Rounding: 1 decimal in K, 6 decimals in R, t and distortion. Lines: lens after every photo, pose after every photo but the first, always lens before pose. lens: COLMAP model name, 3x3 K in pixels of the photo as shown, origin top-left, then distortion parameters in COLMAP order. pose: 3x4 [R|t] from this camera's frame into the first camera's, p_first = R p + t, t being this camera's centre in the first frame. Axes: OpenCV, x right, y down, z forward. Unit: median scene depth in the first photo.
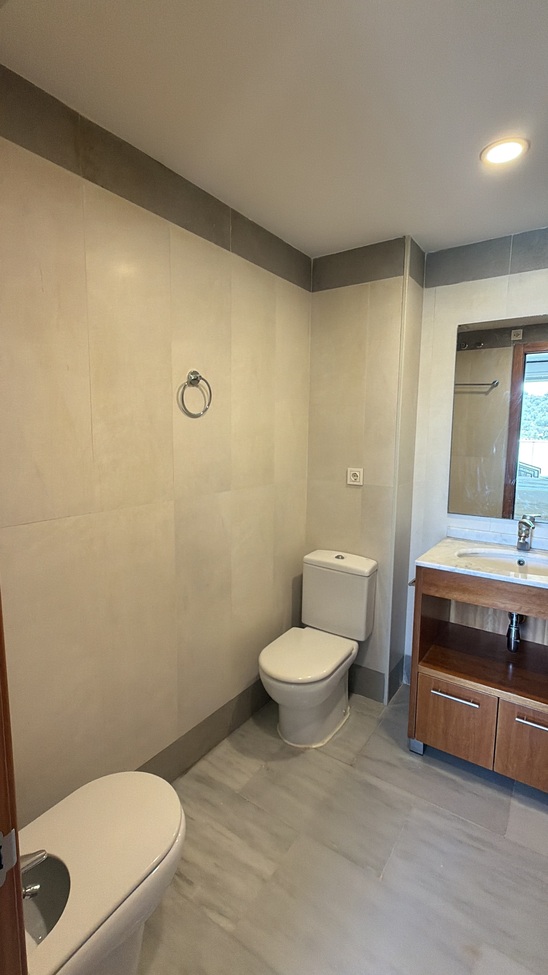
lens RADIAL K [[442.3, 0, 274.0], [0, 442.3, 487.5], [0, 0, 1]] dist [0.002176, 0.000020]
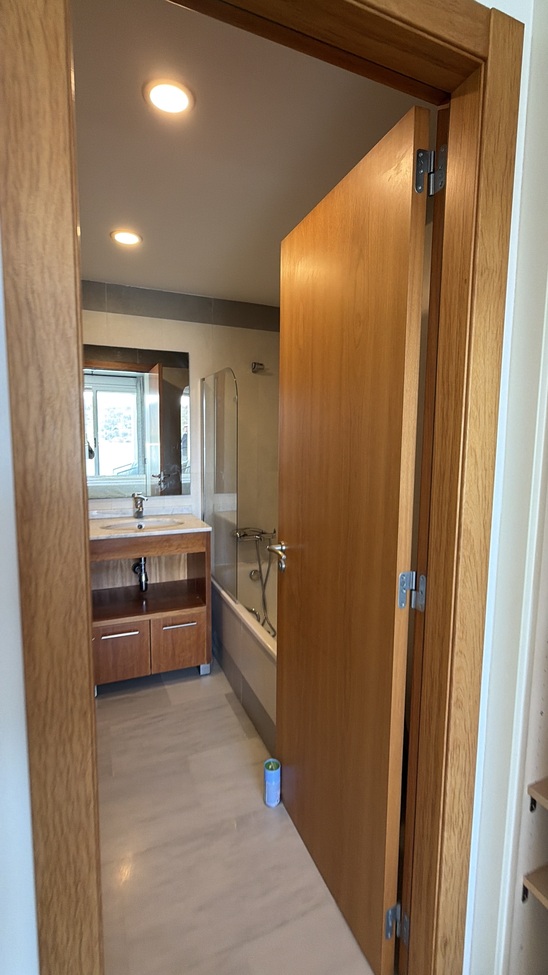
lens RADIAL K [[442.3, 0, 274.0], [0, 442.3, 487.5], [0, 0, 1]] dist [0.002176, 0.000020]
pose [[0.534246, -0.092704, 0.840230, -0.386132], [0.103748, 0.993645, 0.043664, 0.034940], [-0.838938, 0.063845, 0.540469, -0.103696]]
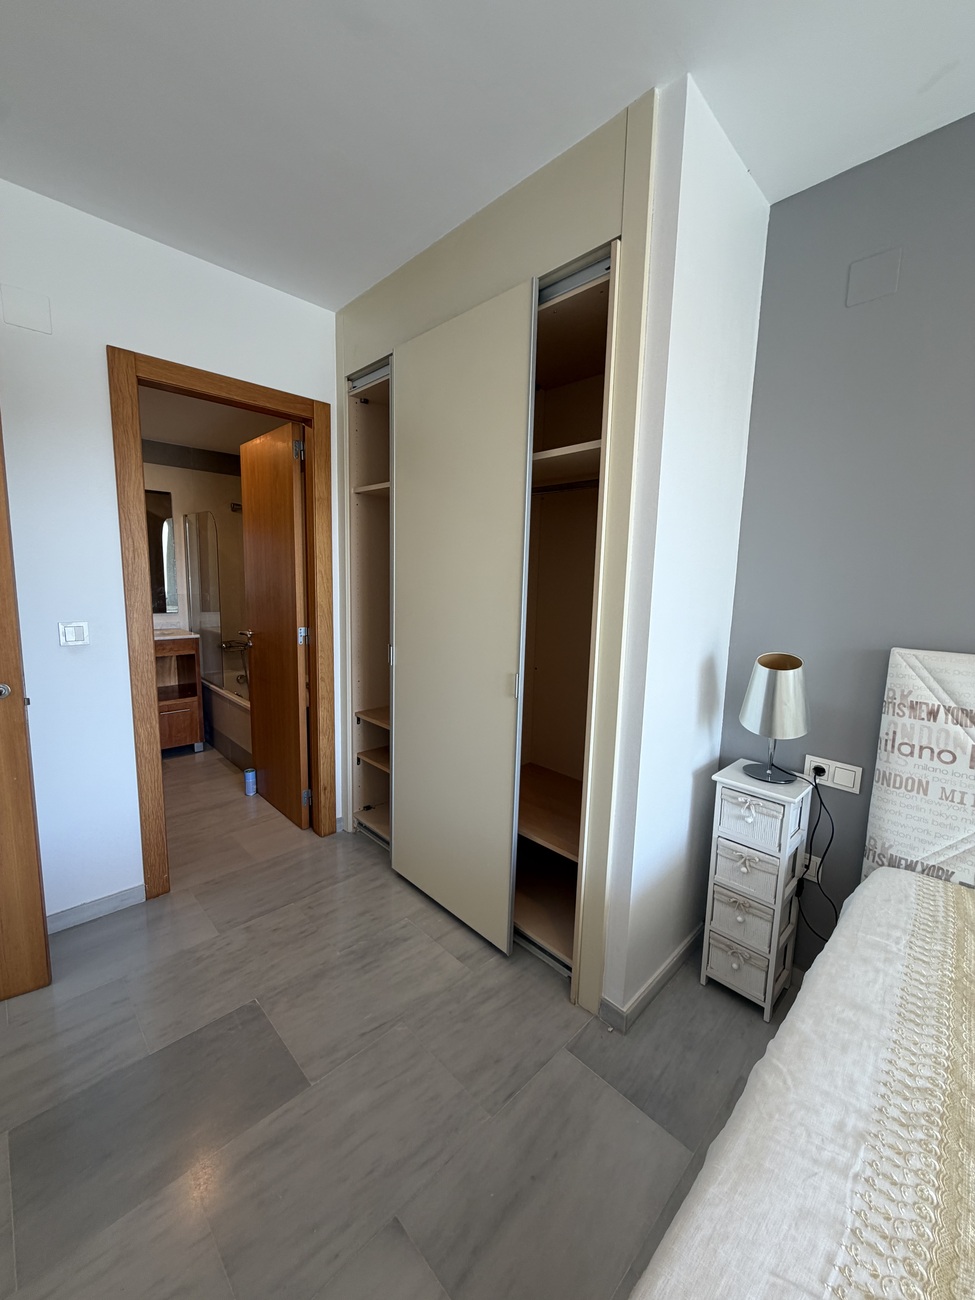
lens RADIAL K [[517.2, 0, 487.5], [0, 517.2, 650.0], [0, 0, 1]] dist [0.000152, -0.000013]
pose [[0.187660, -0.141211, 0.972030, -1.120434], [0.101711, 0.987086, 0.123762, 0.116771], [-0.976954, 0.075641, 0.199599, -0.700428]]
